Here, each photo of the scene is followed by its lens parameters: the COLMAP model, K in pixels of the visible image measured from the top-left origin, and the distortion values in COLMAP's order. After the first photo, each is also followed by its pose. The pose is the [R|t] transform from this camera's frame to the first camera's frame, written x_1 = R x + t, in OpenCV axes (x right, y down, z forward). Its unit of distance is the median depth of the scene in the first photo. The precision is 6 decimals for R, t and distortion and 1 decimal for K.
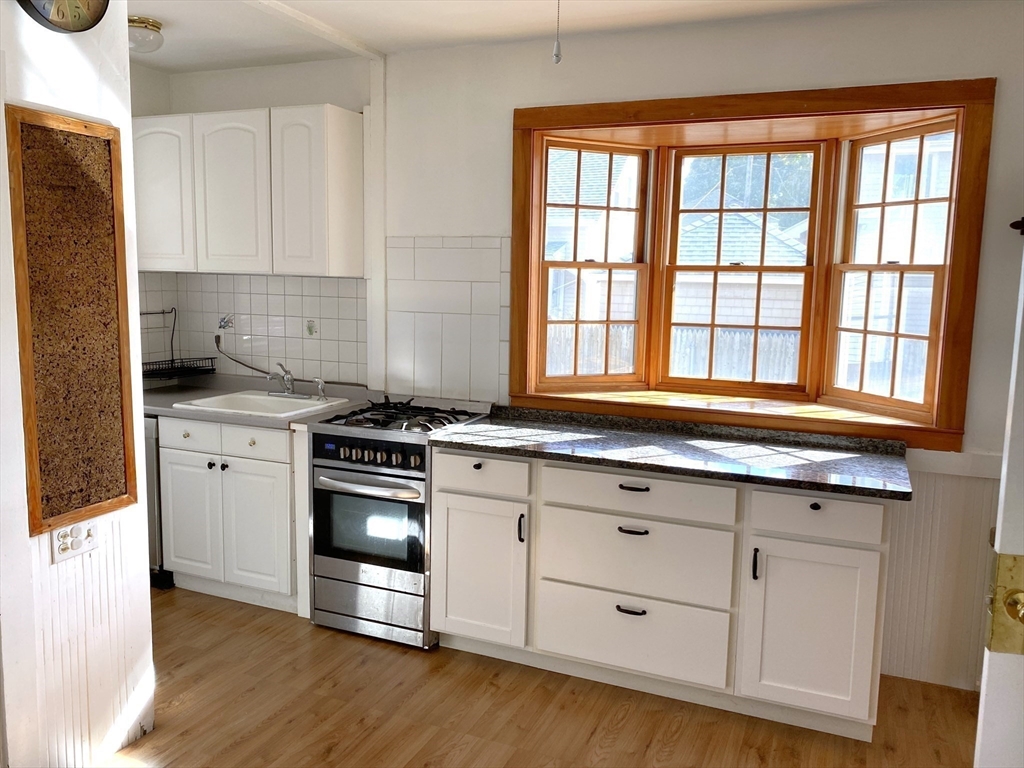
lens RADIAL K [[784.5, 0, 512.0], [0, 784.5, 384.0], [0, 0, 1]] dist [0.087472, -0.146504]
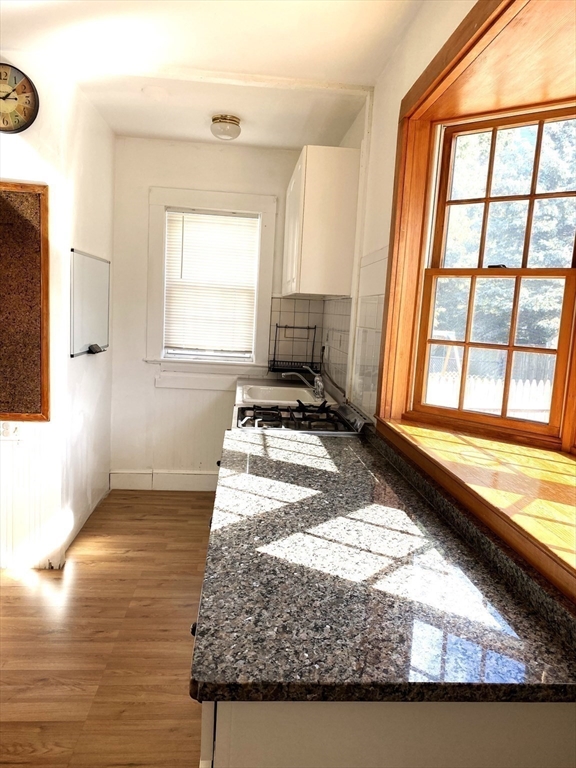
lens RADIAL K [[588.3, 0, 288.2], [0, 588.3, 390.6], [0, 0, 1]] dist [0.087472, -0.146504]
pose [[0.478422, 0.124622, -0.869242, 0.840816], [-0.162213, 0.985385, 0.051993, -0.054428], [0.863018, 0.116128, 0.491645, 0.874911]]
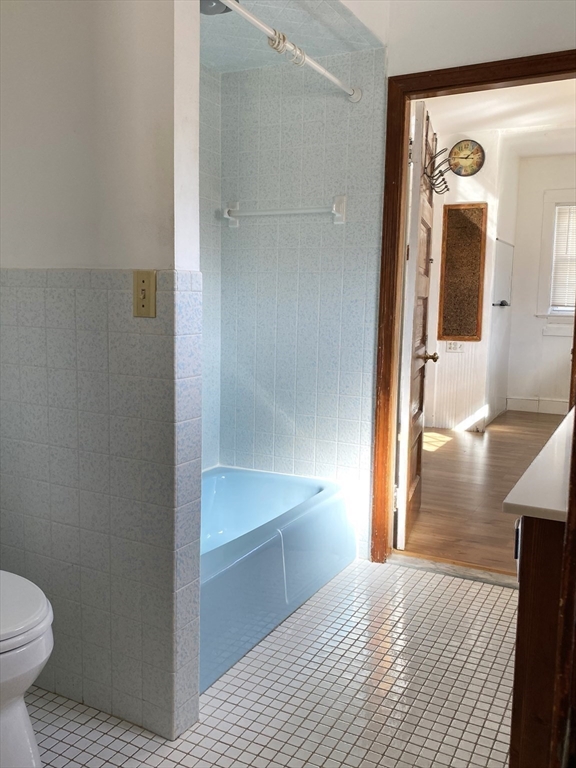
lens RADIAL K [[678.4, 0, 287.8], [0, 678.4, 374.9], [0, 0, 1]] dist [0.132990, -0.293852]
pose [[-0.054035, 0.089092, -0.994557, 2.010473], [-0.150585, 0.983894, 0.096318, 0.147283], [0.987119, 0.154970, -0.039748, 0.495775]]
